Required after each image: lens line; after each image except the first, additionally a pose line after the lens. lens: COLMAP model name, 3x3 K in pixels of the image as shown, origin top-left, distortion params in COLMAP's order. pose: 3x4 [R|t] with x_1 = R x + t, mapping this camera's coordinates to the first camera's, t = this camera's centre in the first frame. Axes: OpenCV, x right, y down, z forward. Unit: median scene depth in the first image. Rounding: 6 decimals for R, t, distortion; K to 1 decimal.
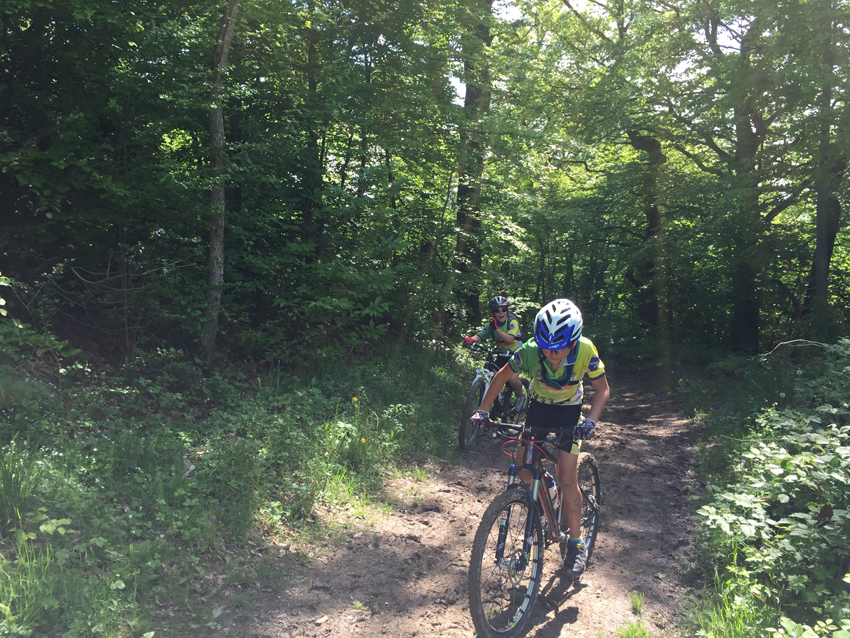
lens RADIAL K [[729.2, 0, 411.2], [0, 729.2, 312.8], [0, 0, 1]] dist [0.075905, -0.106085]
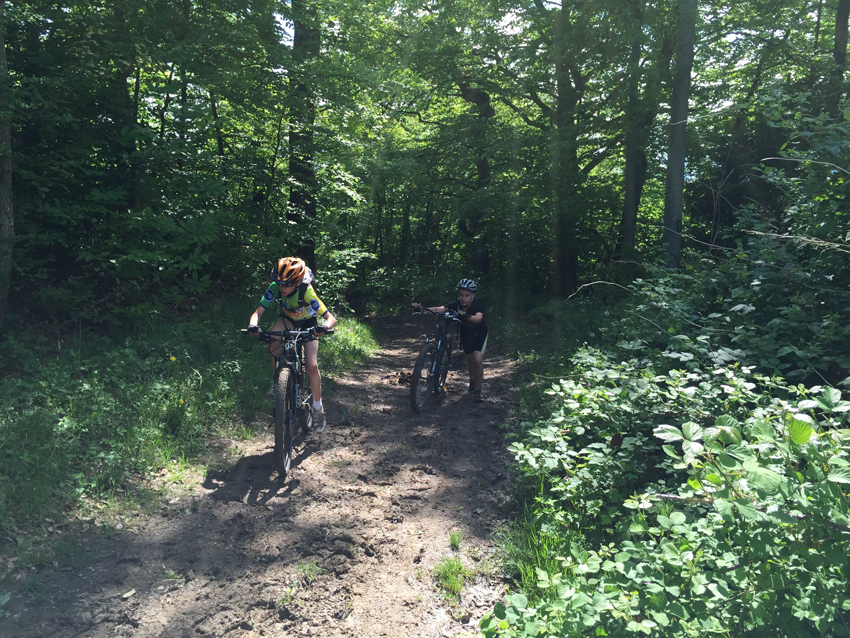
lens RADIAL K [[729.2, 0, 415.7], [0, 729.2, 319.6], [0, 0, 1]] dist [0.075905, -0.106085]
pose [[0.975665, -0.036596, 0.216189, 0.015939], [0.020611, 0.996915, 0.075736, 0.002559], [-0.218293, -0.069437, 0.973410, 0.012426]]
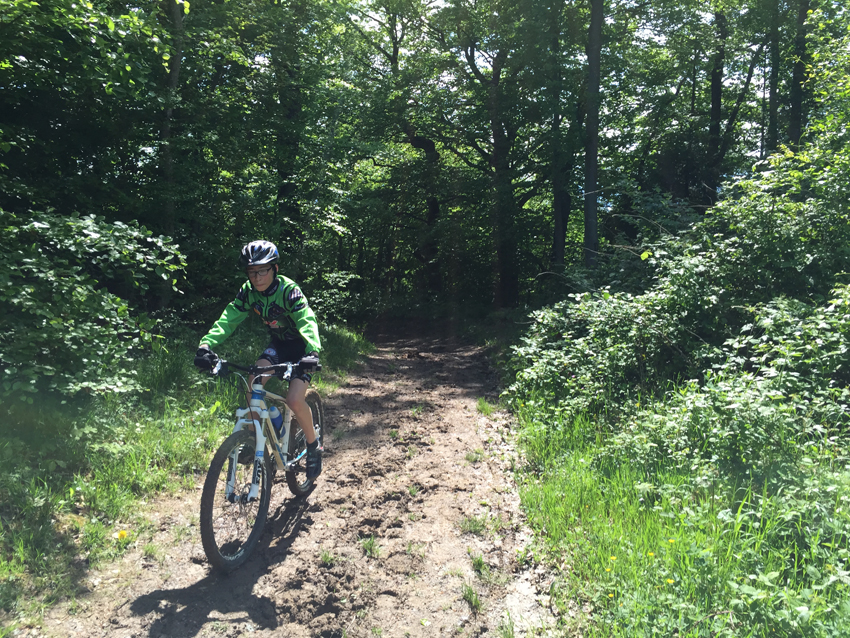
lens RADIAL K [[729.2, 0, 373.2], [0, 729.2, 277.2], [0, 0, 1]] dist [0.075905, -0.106085]
pose [[0.967492, -0.042648, 0.249278, -0.195742], [0.049659, 0.998526, -0.021905, 0.030146], [-0.247977, 0.033572, 0.968184, -0.371323]]
